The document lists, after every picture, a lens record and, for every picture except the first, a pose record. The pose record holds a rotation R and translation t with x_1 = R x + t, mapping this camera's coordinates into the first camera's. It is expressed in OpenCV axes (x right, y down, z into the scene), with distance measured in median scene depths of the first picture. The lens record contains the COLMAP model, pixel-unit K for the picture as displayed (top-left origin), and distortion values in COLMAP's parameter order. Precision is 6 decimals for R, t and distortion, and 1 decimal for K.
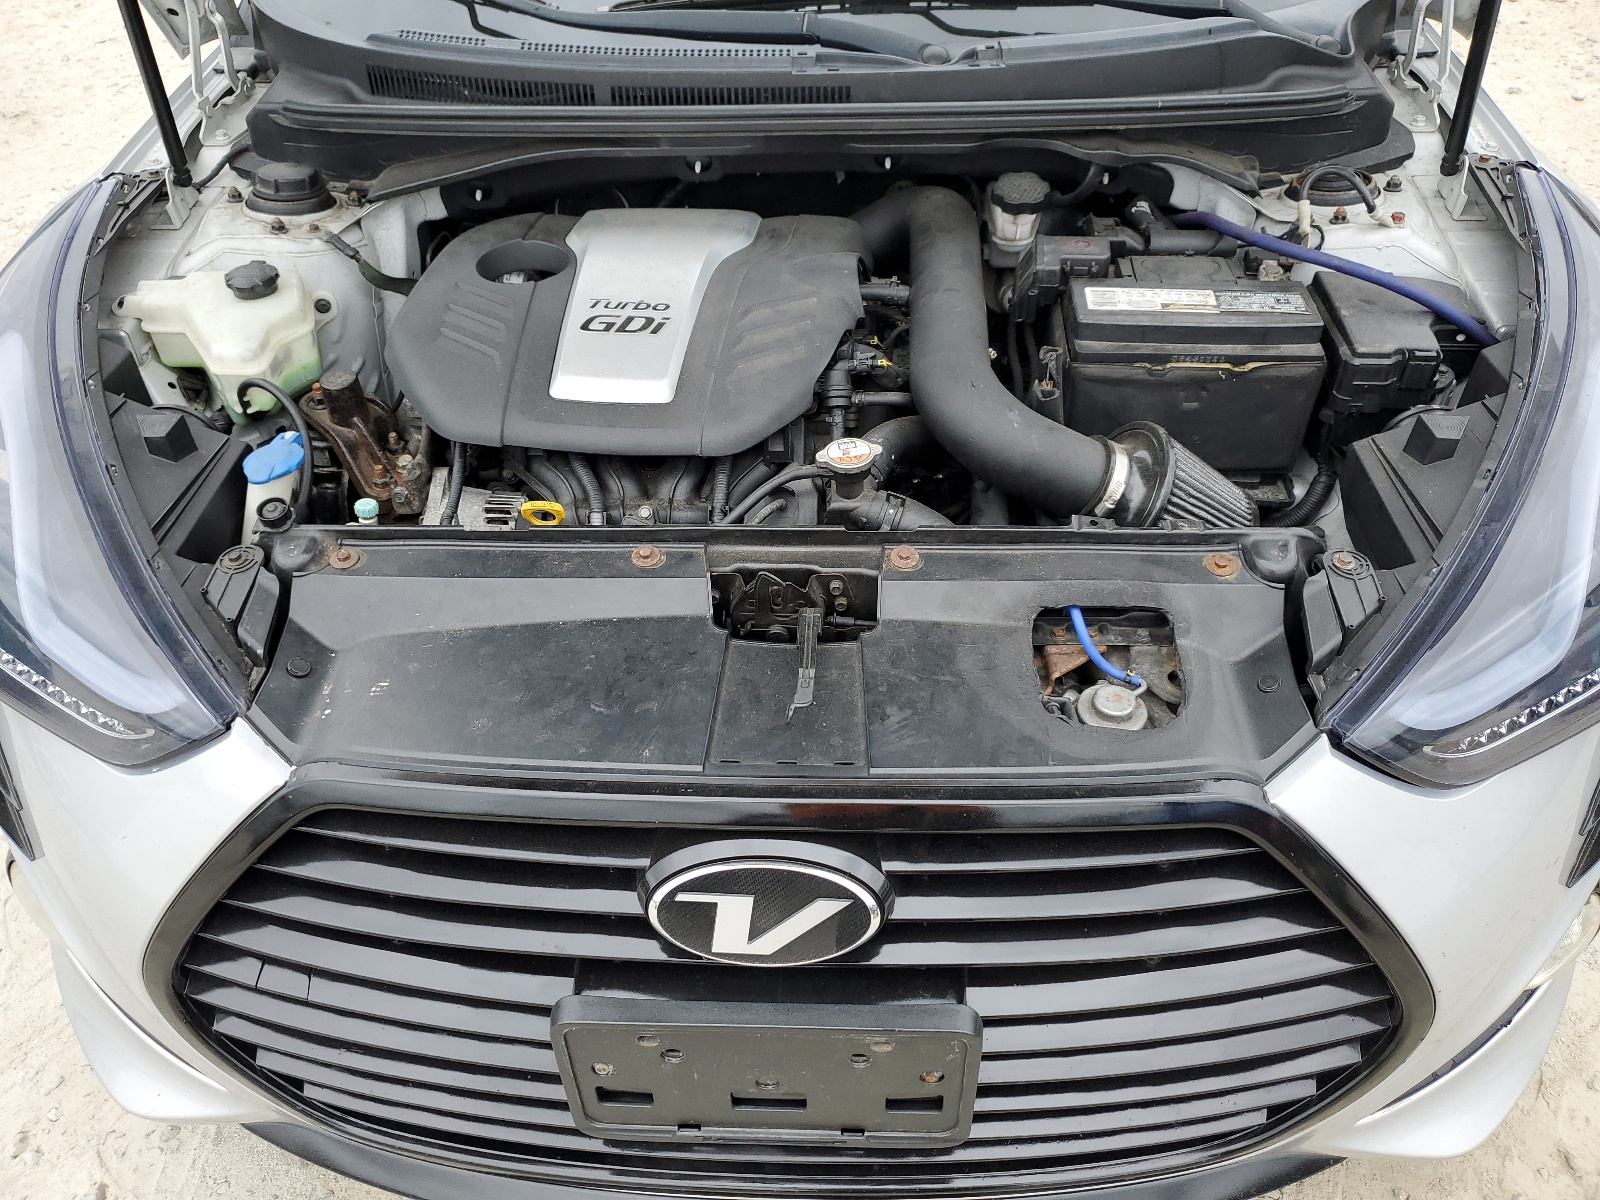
lens RADIAL K [[1246.3, 0, 800.2], [0, 1246.3, 597.3], [0, 0, 1]] dist [0.000869, 0.007682]
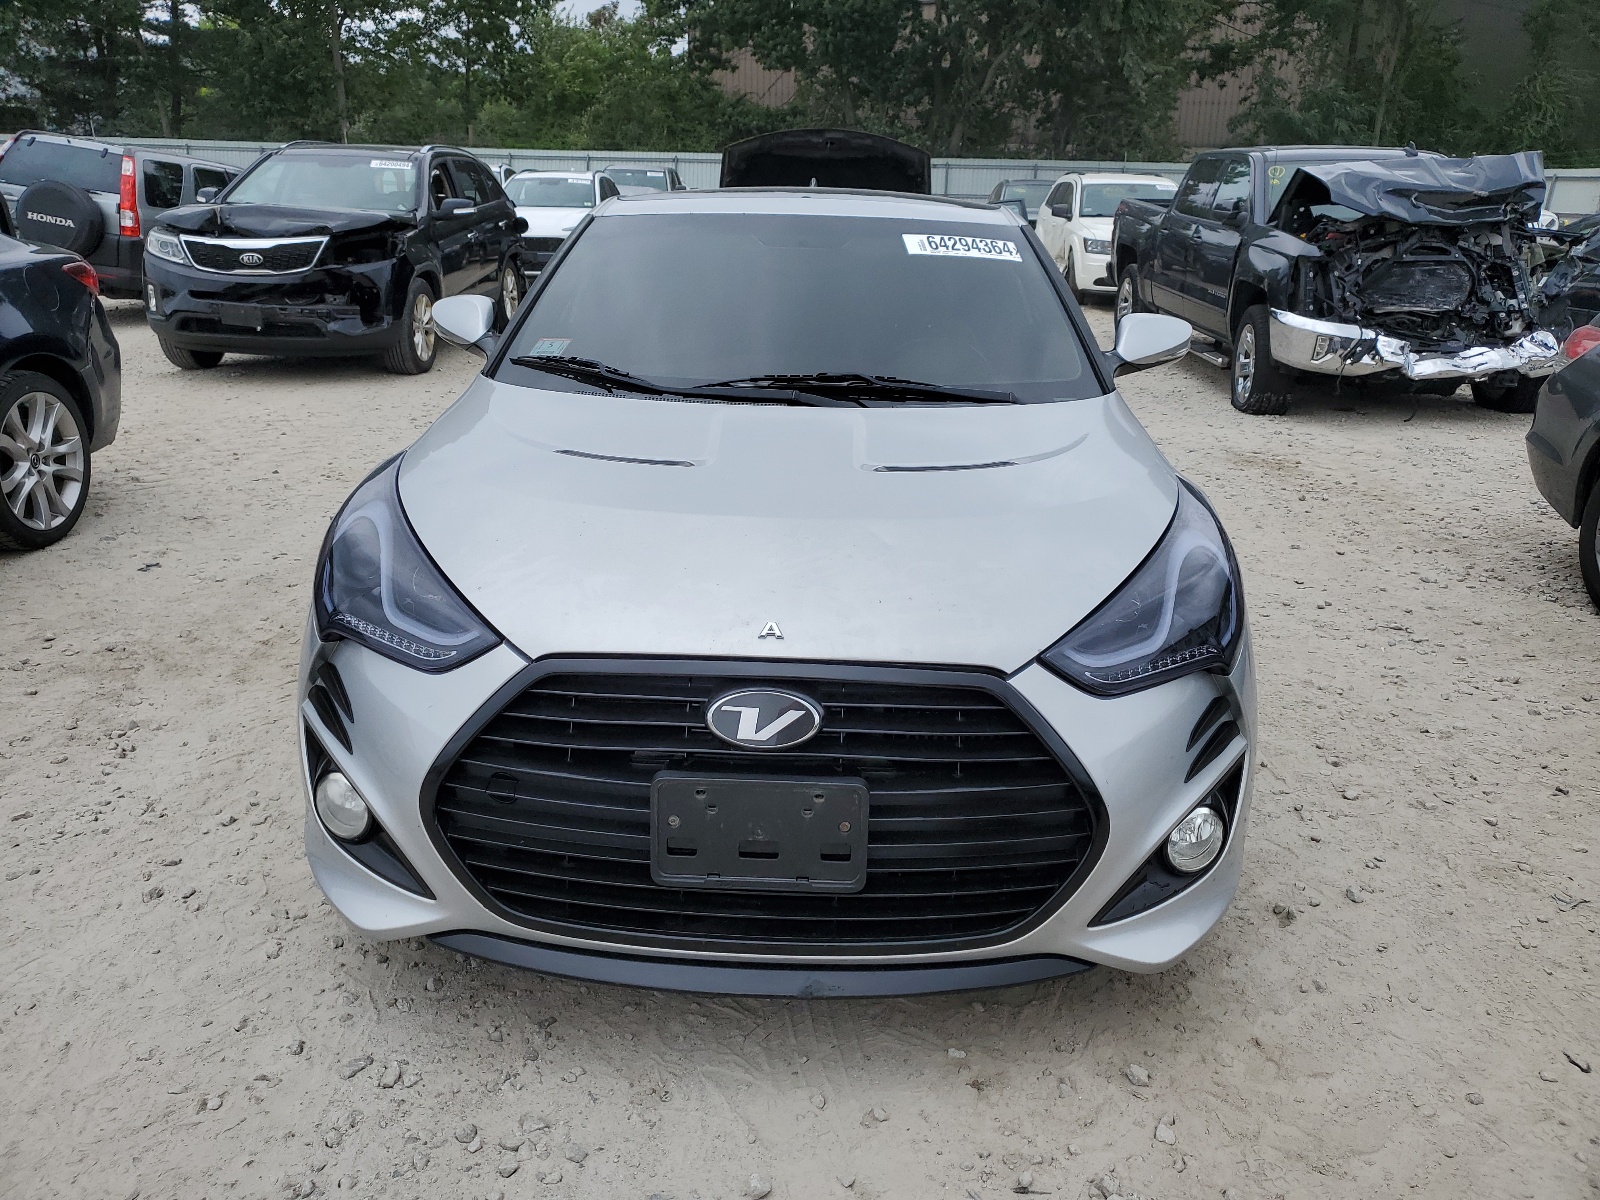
lens RADIAL K [[1230.6, 0, 793.4], [0, 1230.6, 578.2], [0, 0, 1]] dist [0.007057, 0.010993]
pose [[0.998984, 0.040977, 0.018783, -0.017168], [-0.029967, 0.915001, -0.402338, 0.530835], [-0.033673, 0.401366, 0.915299, -0.594237]]
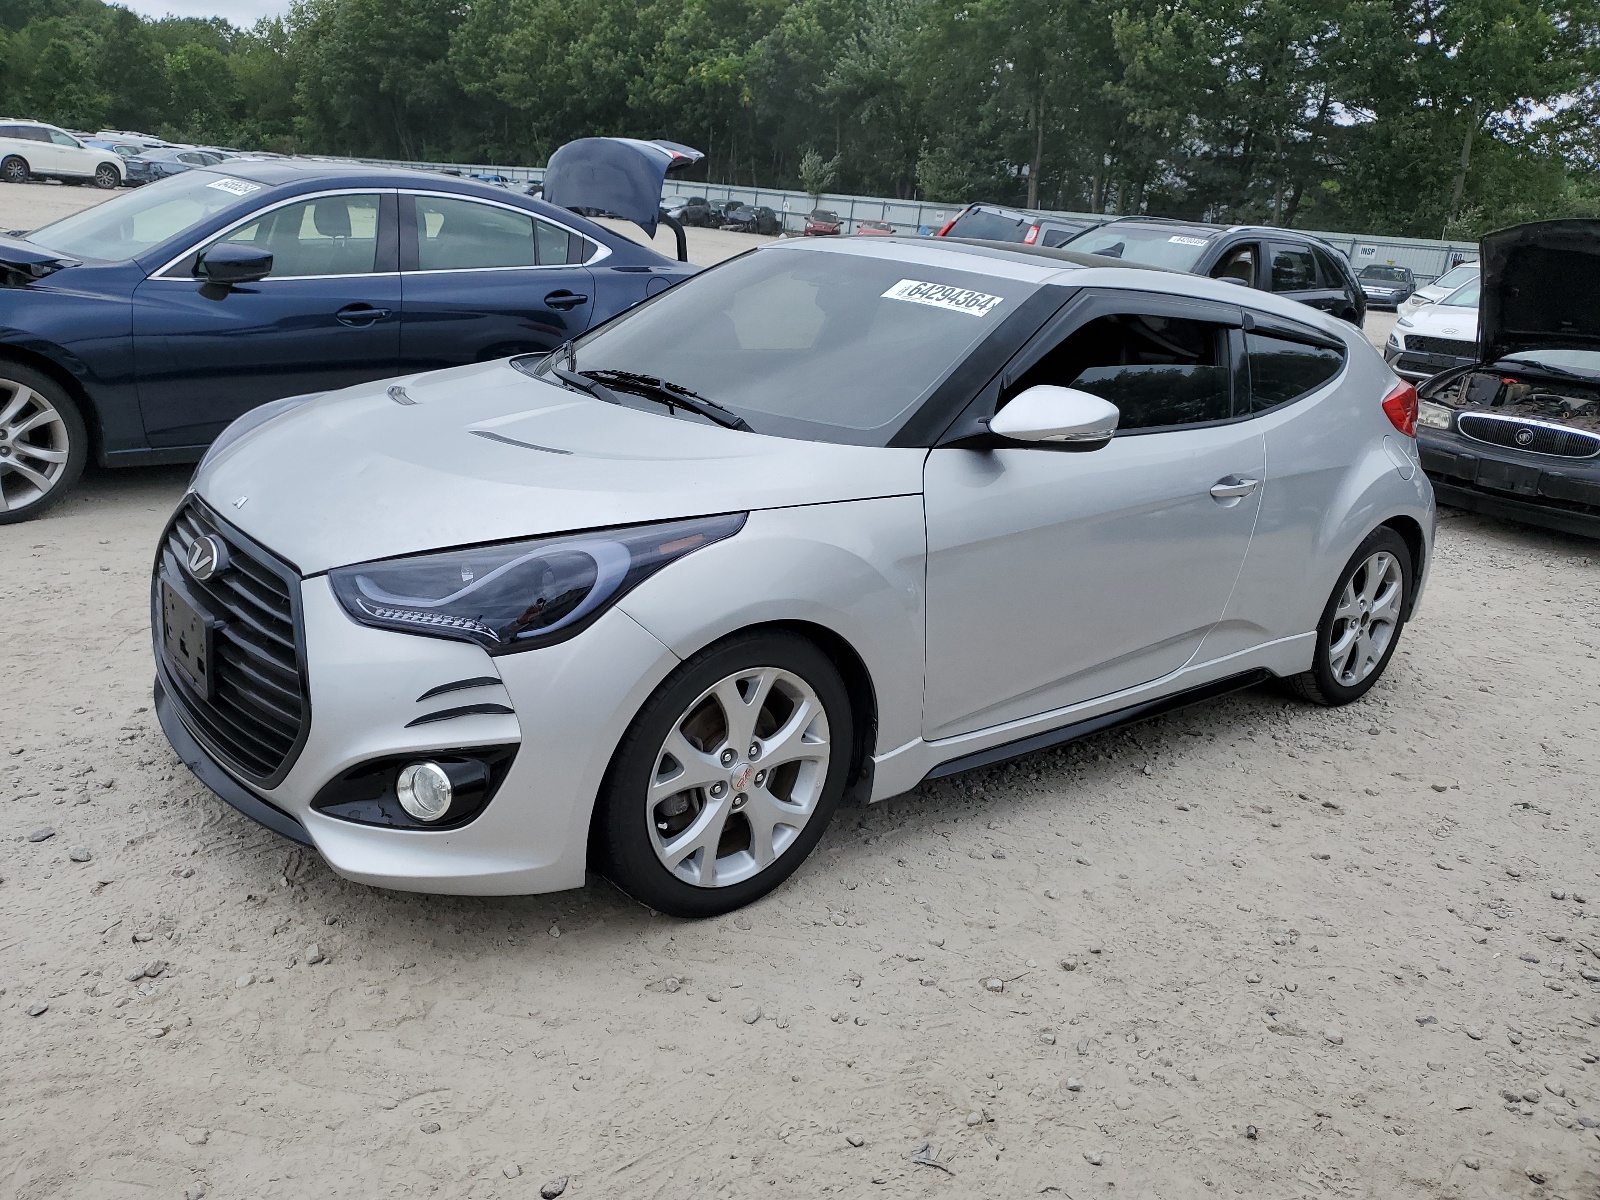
lens RADIAL K [[1227.7, 0, 792.0], [0, 1227.7, 599.3], [0, 0, 1]] dist [0.021091, 0.016406]
pose [[0.662355, 0.305015, -0.684290, 1.812403], [-0.571289, 0.796525, -0.197933, 0.060764], [0.484681, 0.522028, 0.701834, -0.153873]]
